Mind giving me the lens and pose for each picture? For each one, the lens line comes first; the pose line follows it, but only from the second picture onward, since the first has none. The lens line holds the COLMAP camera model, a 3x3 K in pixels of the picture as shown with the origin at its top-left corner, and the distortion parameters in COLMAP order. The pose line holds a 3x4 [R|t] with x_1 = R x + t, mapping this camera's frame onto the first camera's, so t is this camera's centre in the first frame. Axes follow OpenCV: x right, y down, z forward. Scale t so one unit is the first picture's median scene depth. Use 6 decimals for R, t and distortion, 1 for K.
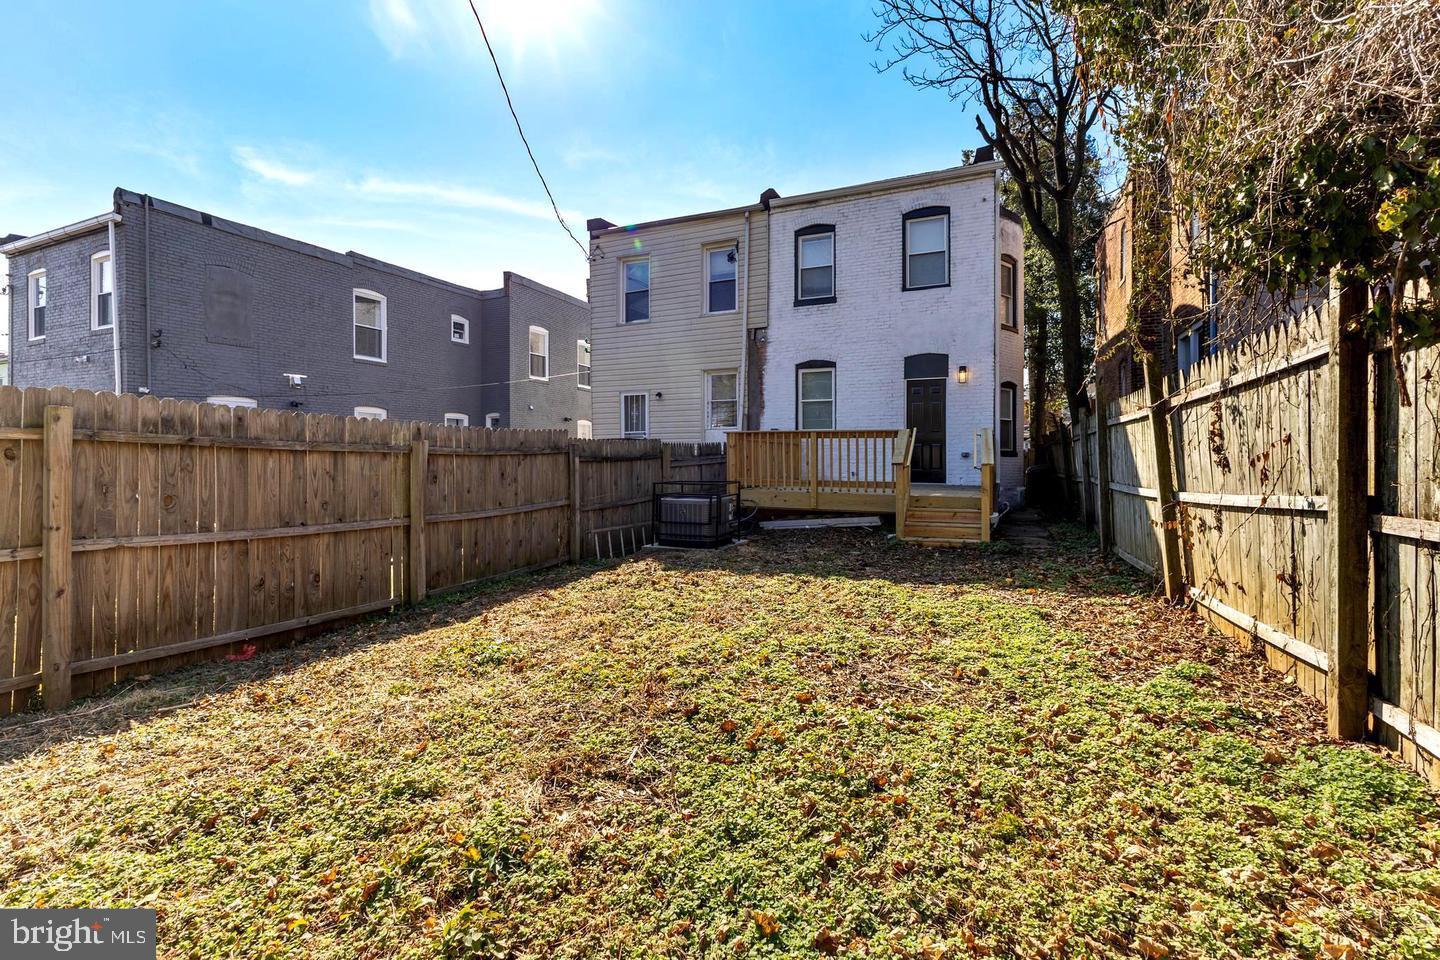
lens RADIAL K [[621.7, 0, 720.8], [0, 621.7, 479.4], [0, 0, 1]] dist [0.008041, -0.000784]
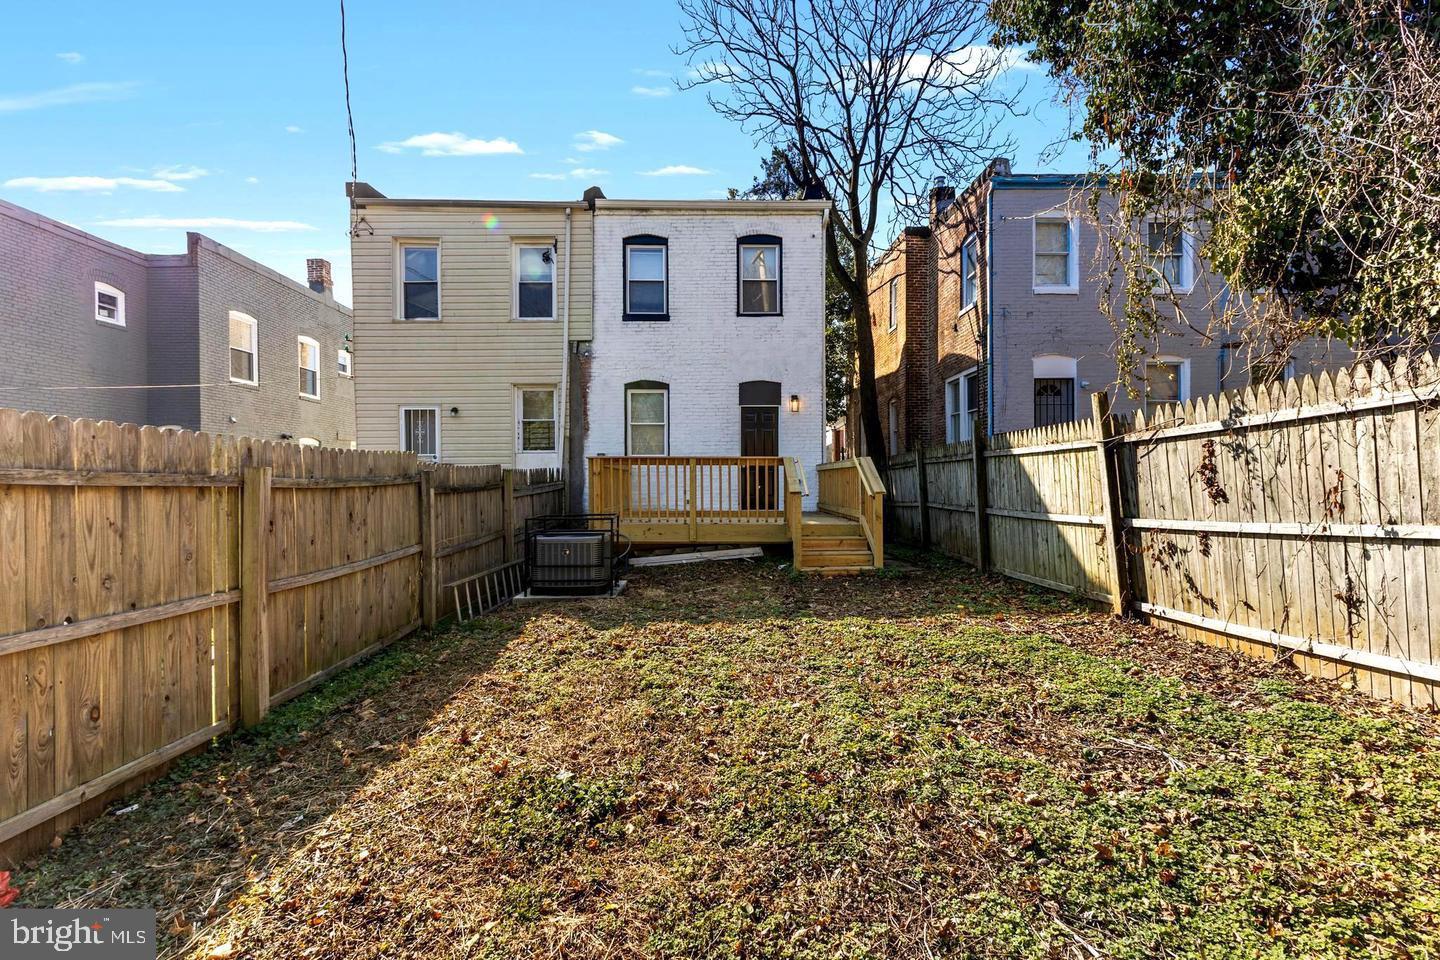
lens RADIAL K [[631.1, 0, 715.1], [0, 631.1, 503.0], [0, 0, 1]] dist [0.012306, -0.000476]
pose [[0.911130, -0.017559, 0.411745, -0.148060], [0.018382, 0.999829, 0.001960, -0.008534], [-0.411709, 0.005783, 0.911297, 0.097731]]
